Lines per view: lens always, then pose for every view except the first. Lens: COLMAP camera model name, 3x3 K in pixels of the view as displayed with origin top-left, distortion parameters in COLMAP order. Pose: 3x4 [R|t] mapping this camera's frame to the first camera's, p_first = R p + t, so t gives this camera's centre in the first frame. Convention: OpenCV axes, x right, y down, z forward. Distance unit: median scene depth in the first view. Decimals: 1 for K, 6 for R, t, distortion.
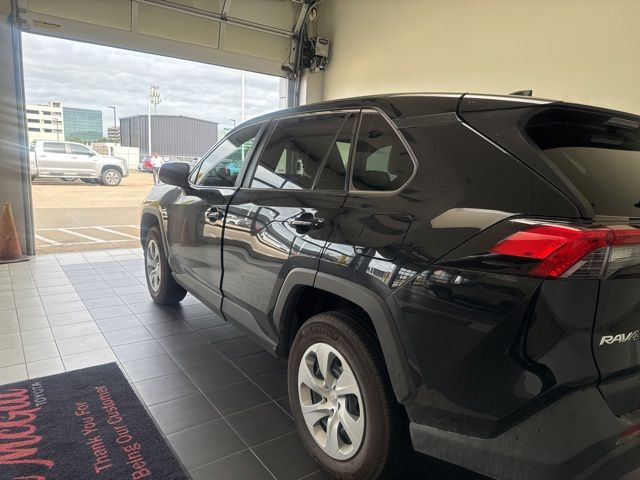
lens RADIAL K [[447.1, 0, 321.3], [0, 447.1, 242.9], [0, 0, 1]] dist [0.004872, -0.034769]
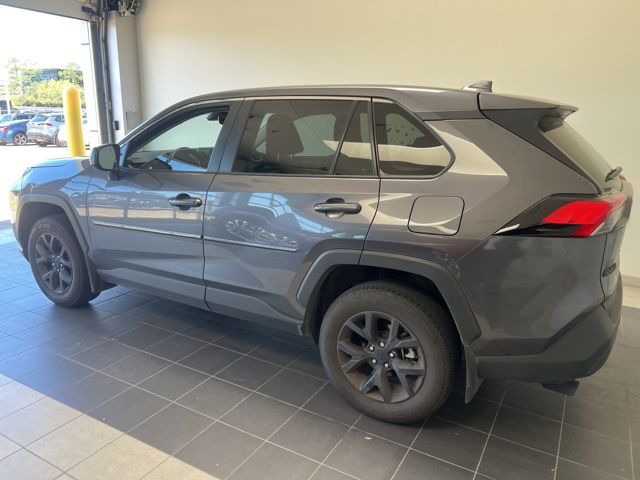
lens RADIAL K [[447.1, 0, 321.3], [0, 447.1, 242.9], [0, 0, 1]] dist [0.004872, -0.034769]
pose [[0.886845, -0.136656, 0.441397, -0.535522], [0.086955, 0.987557, 0.131037, -0.100477], [-0.453811, -0.077828, 0.887693, 0.054913]]
